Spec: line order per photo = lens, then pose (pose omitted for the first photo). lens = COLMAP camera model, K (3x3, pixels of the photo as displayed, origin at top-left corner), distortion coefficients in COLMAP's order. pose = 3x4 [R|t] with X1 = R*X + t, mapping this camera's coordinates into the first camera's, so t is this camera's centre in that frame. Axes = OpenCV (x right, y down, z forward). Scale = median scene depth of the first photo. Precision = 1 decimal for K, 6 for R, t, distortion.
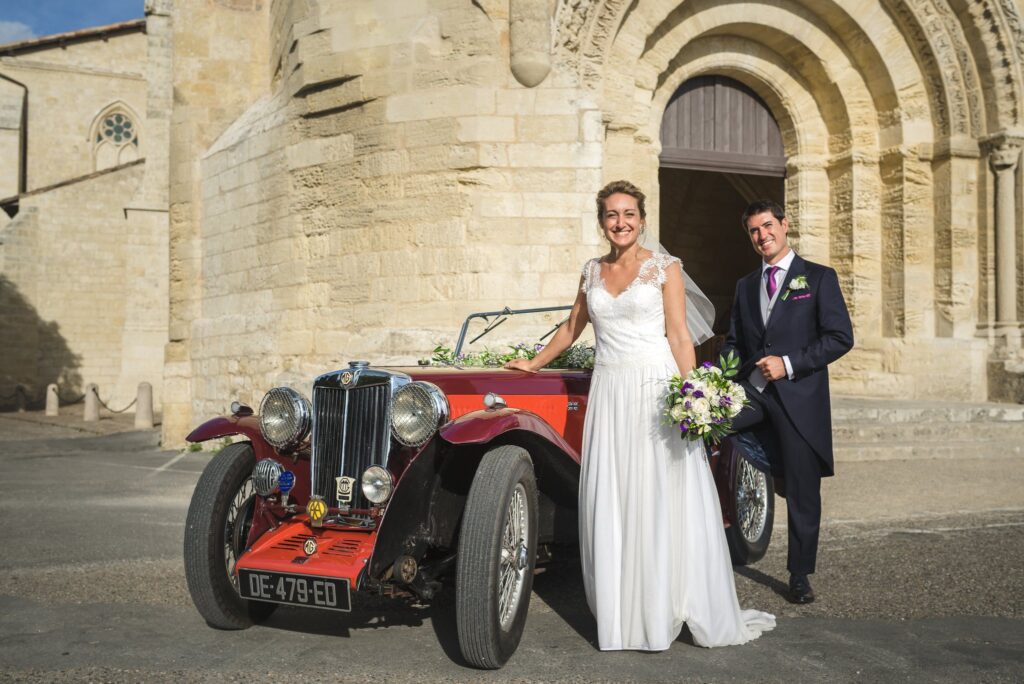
lens RADIAL K [[961.1, 0, 516.9], [0, 961.1, 339.5], [0, 0, 1]] dist [0.033501, 0.000000]
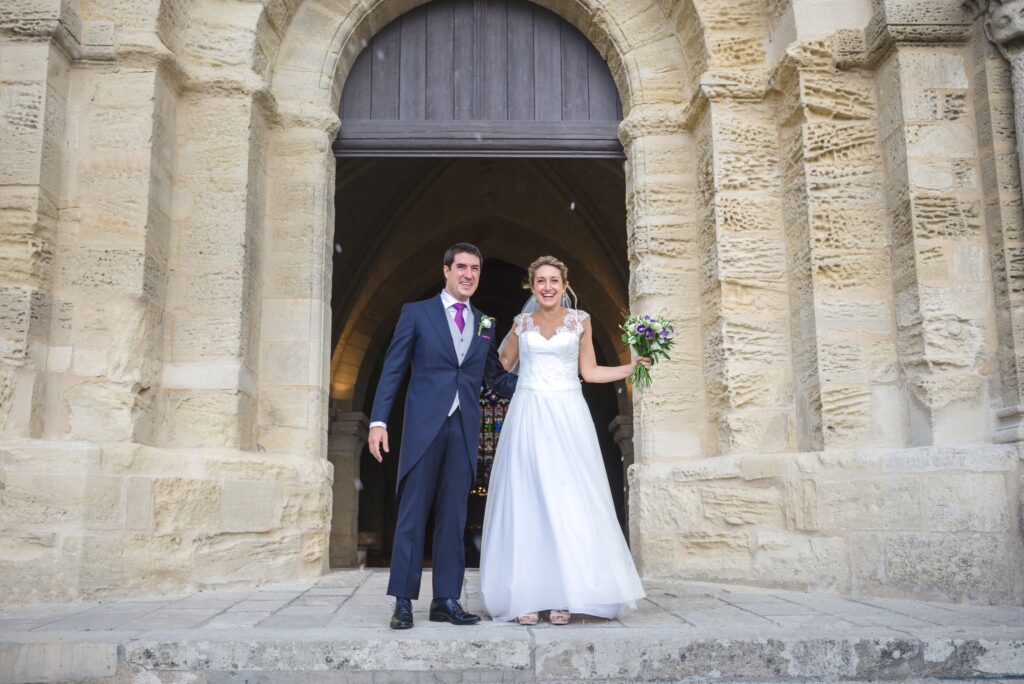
lens RADIAL K [[961.1, 0, 508.4], [0, 961.1, 348.0], [0, 0, 1]] dist [0.033501, 0.000000]
pose [[0.951491, -0.068891, -0.299866, 0.397041], [0.023538, 0.988053, -0.152308, 0.015595], [0.306776, 0.137862, 0.941745, 0.531765]]
